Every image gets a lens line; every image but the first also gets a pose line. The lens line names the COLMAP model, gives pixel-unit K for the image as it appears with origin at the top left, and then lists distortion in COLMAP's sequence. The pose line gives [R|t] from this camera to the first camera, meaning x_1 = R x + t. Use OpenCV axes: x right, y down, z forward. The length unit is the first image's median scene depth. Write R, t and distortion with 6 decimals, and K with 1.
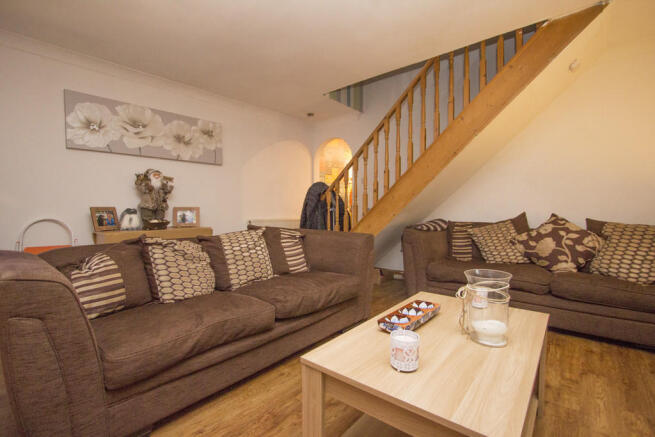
lens RADIAL K [[304.1, 0, 326.9], [0, 304.1, 219.2], [0, 0, 1]] dist [-0.002256, -0.000264]
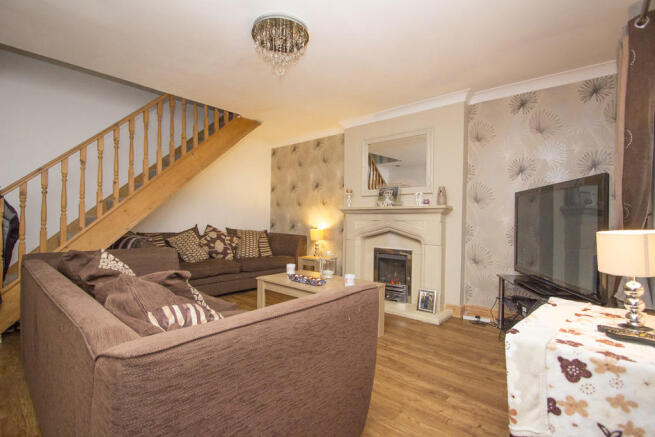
lens RADIAL K [[304.1, 0, 327.2], [0, 304.1, 219.2], [0, 0, 1]] dist [-0.002256, -0.000264]
pose [[0.017162, 0.007033, 0.999828, -0.882417], [0.021542, 0.999741, -0.007402, -0.026706], [-0.999621, 0.021666, 0.017006, 0.414069]]
